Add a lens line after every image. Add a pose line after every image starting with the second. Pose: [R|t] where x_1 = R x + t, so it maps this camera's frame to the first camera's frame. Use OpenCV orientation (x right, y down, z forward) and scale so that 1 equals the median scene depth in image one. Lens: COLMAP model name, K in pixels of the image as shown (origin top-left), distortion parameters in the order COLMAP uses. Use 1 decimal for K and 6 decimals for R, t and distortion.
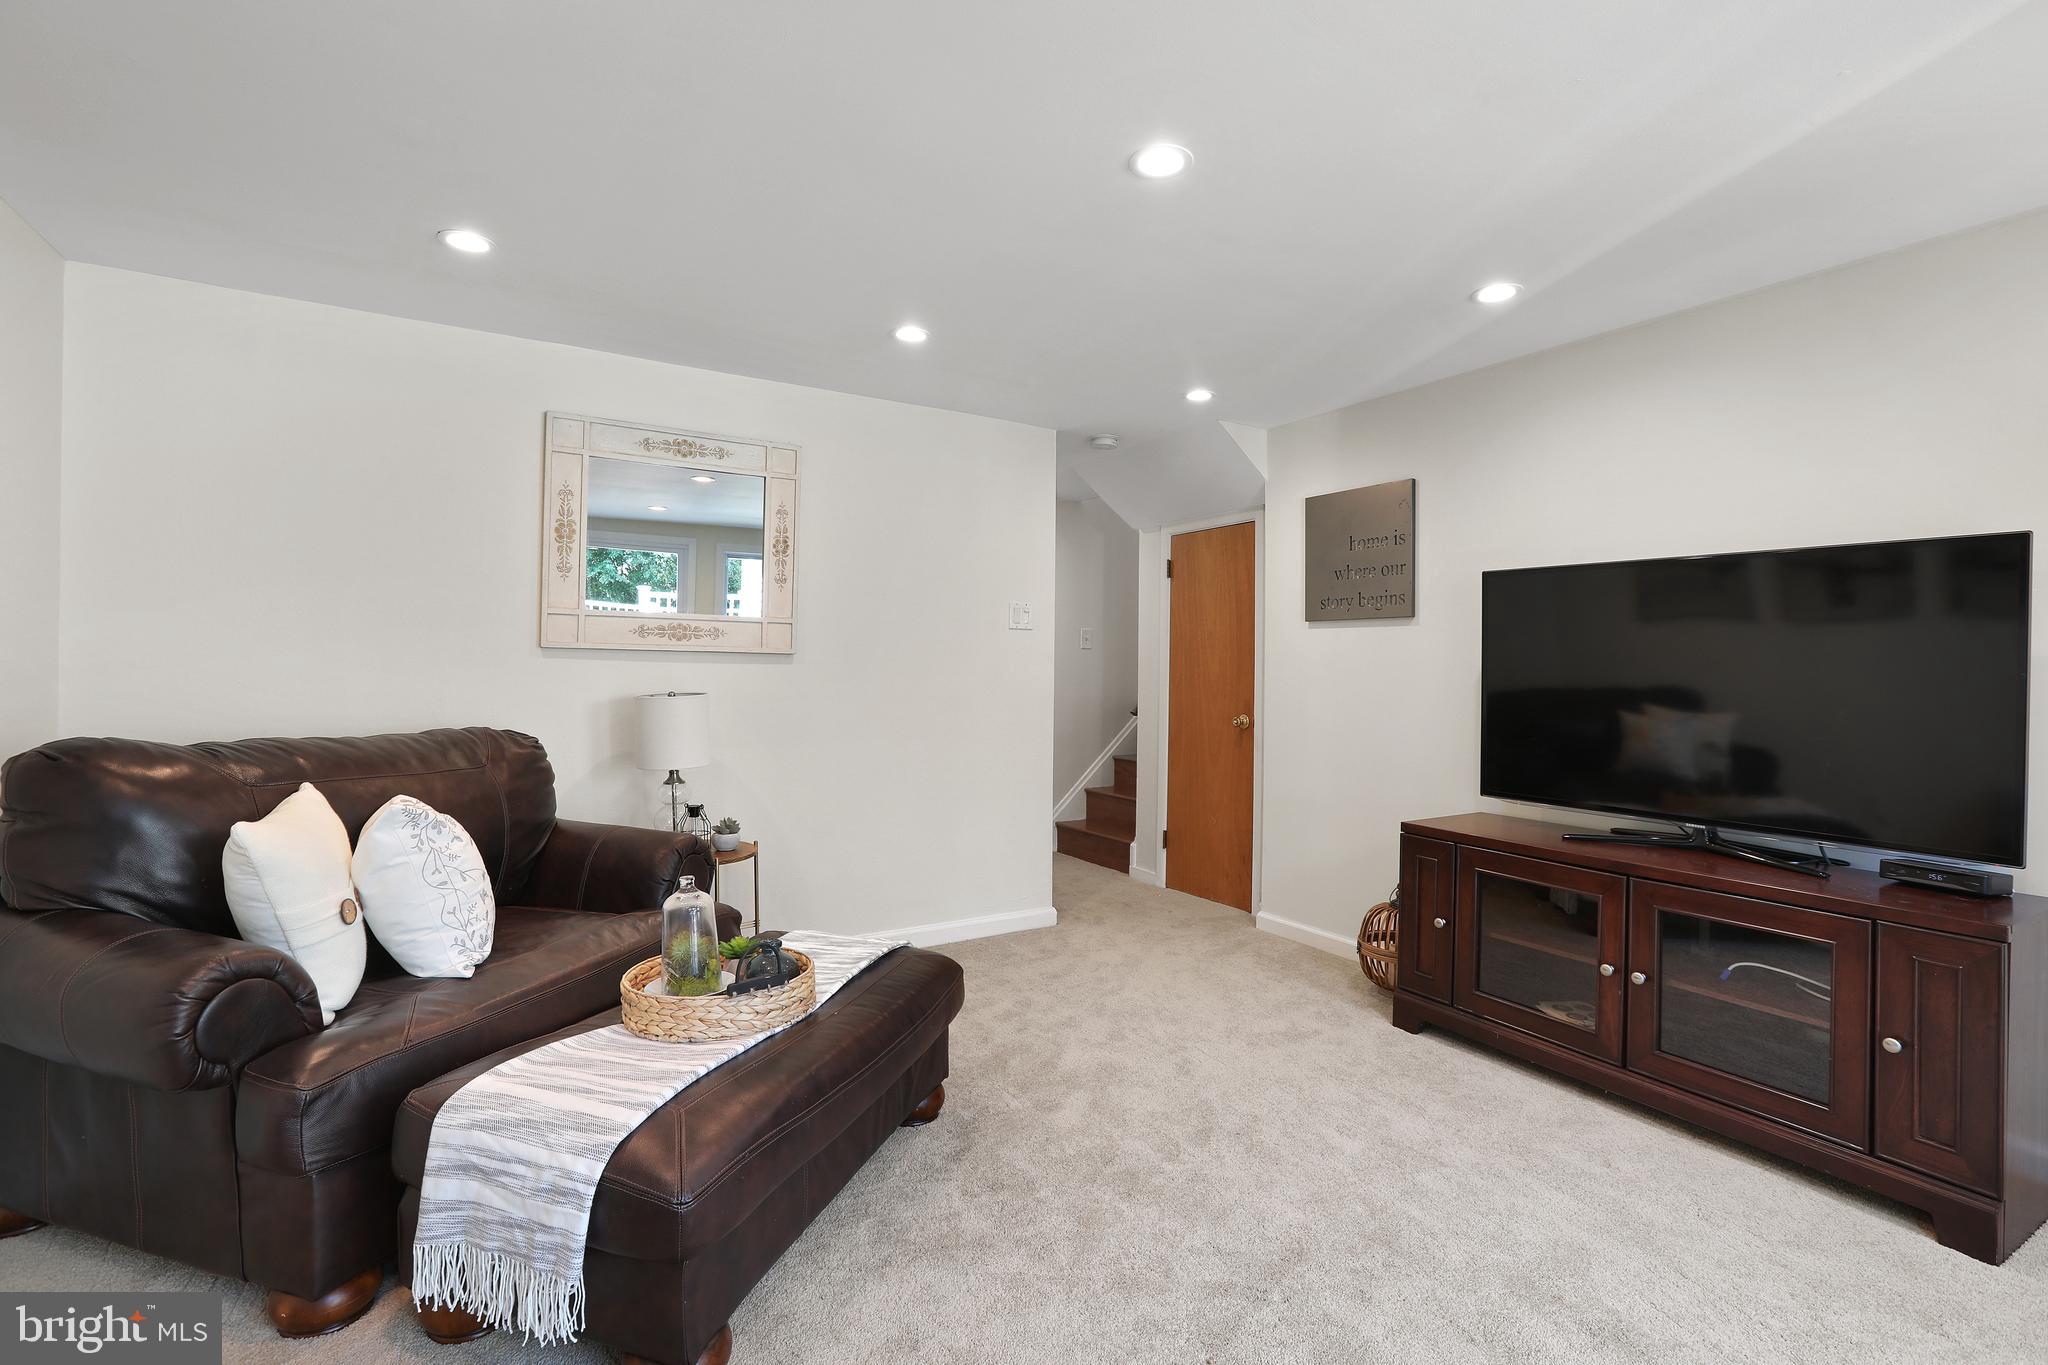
lens RADIAL K [[938.8, 0, 1027.2], [0, 938.8, 669.9], [0, 0, 1]] dist [-0.032499, 0.008012]
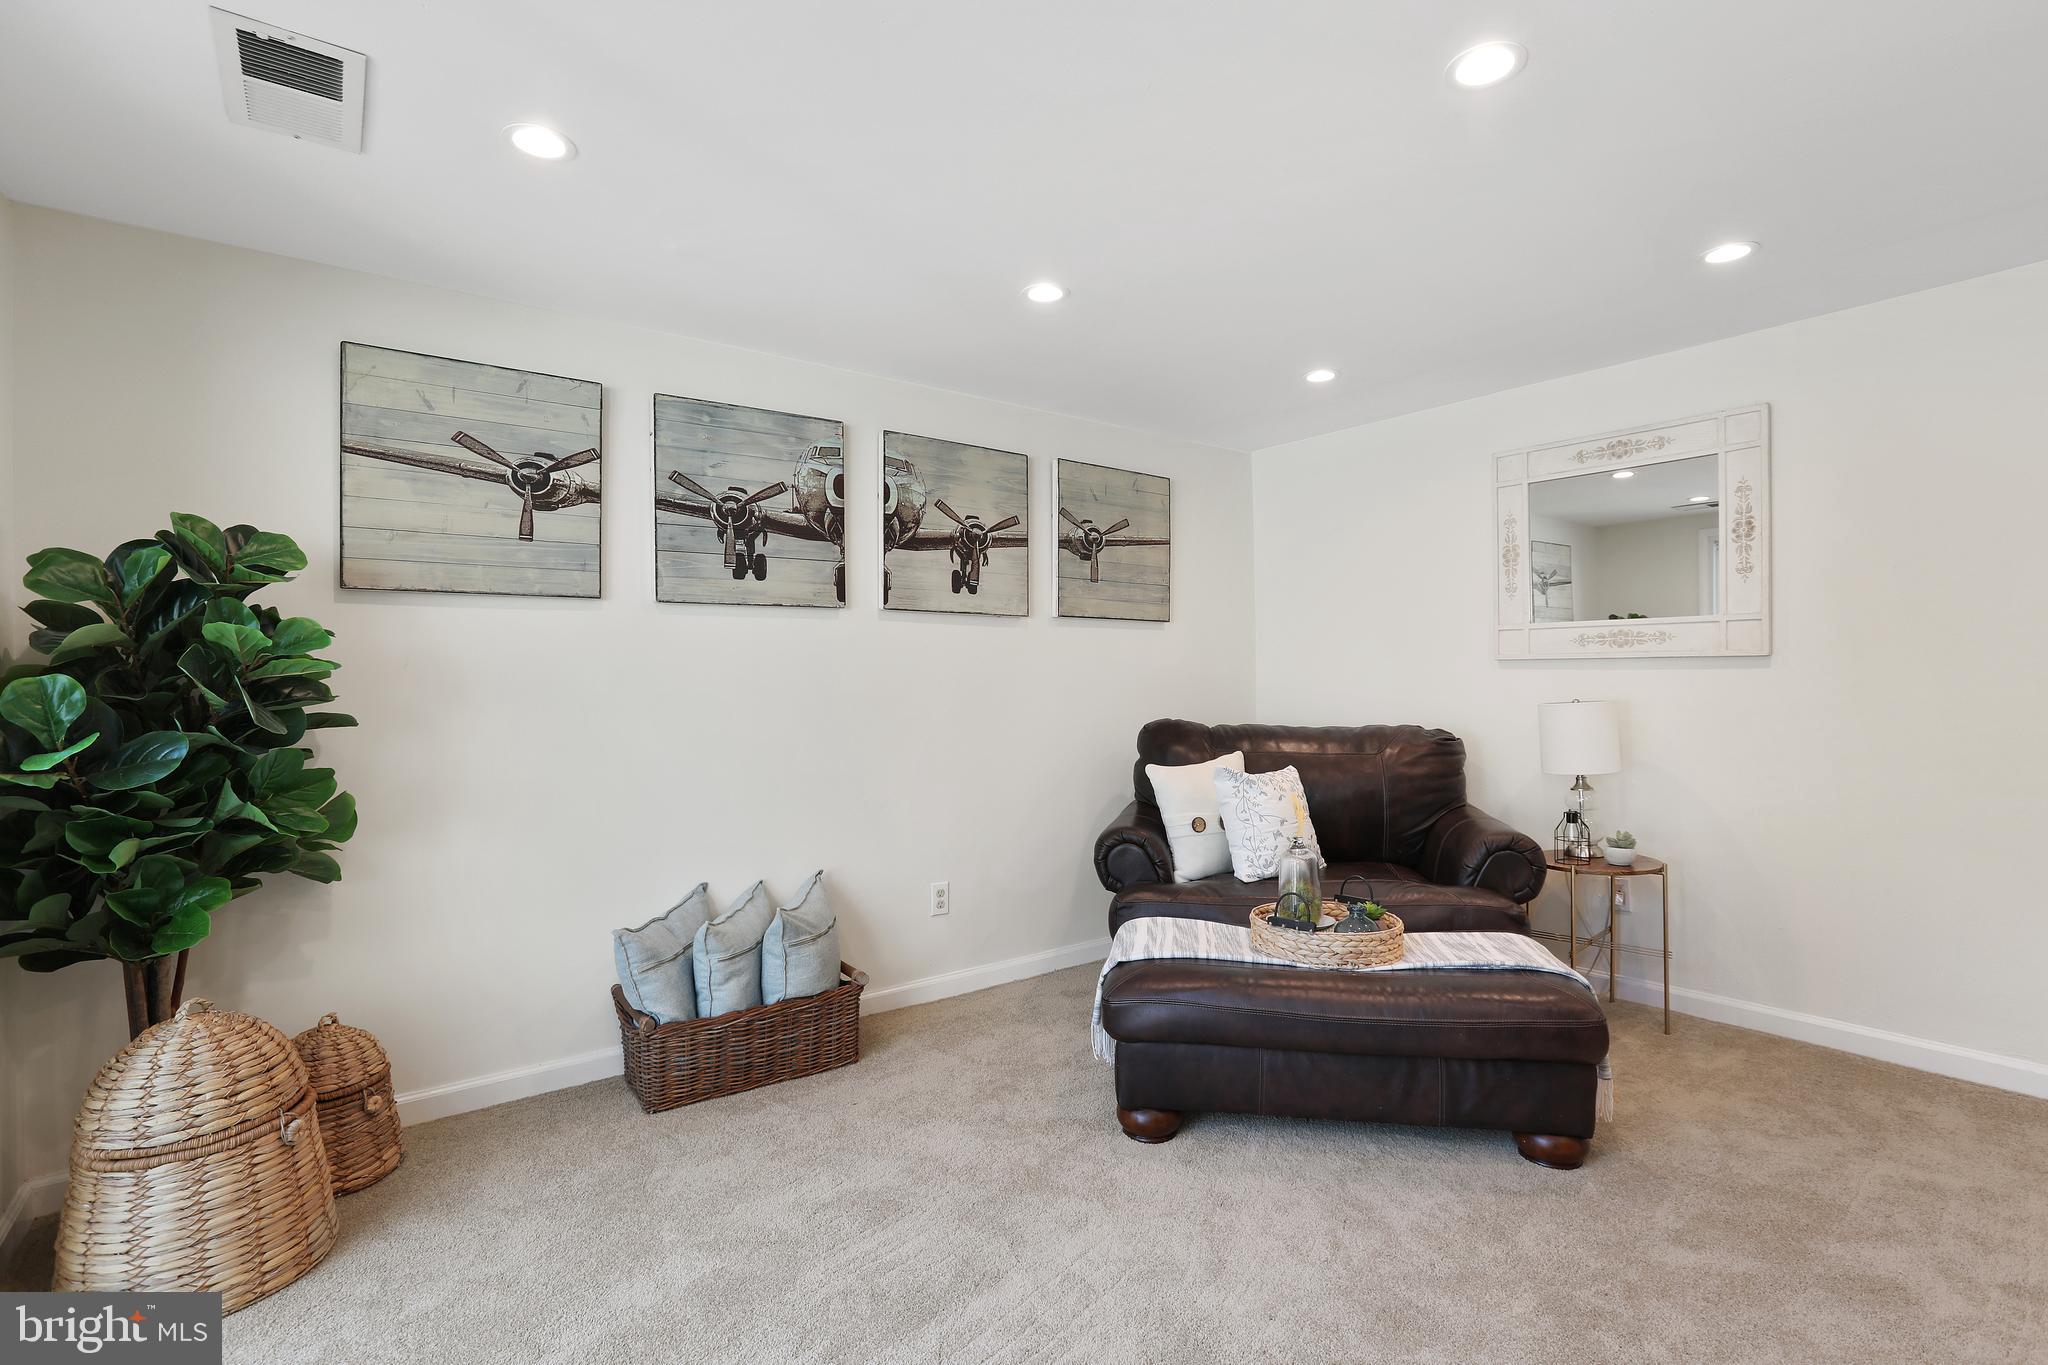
lens RADIAL K [[938.8, 0, 1026.8], [0, 938.8, 684.3], [0, 0, 1]] dist [-0.032499, 0.008012]
pose [[0.103999, -0.009275, -0.994534, 0.558836], [0.011234, 0.999904, -0.008150, 0.008707], [0.994514, -0.010325, 0.104093, 0.300695]]
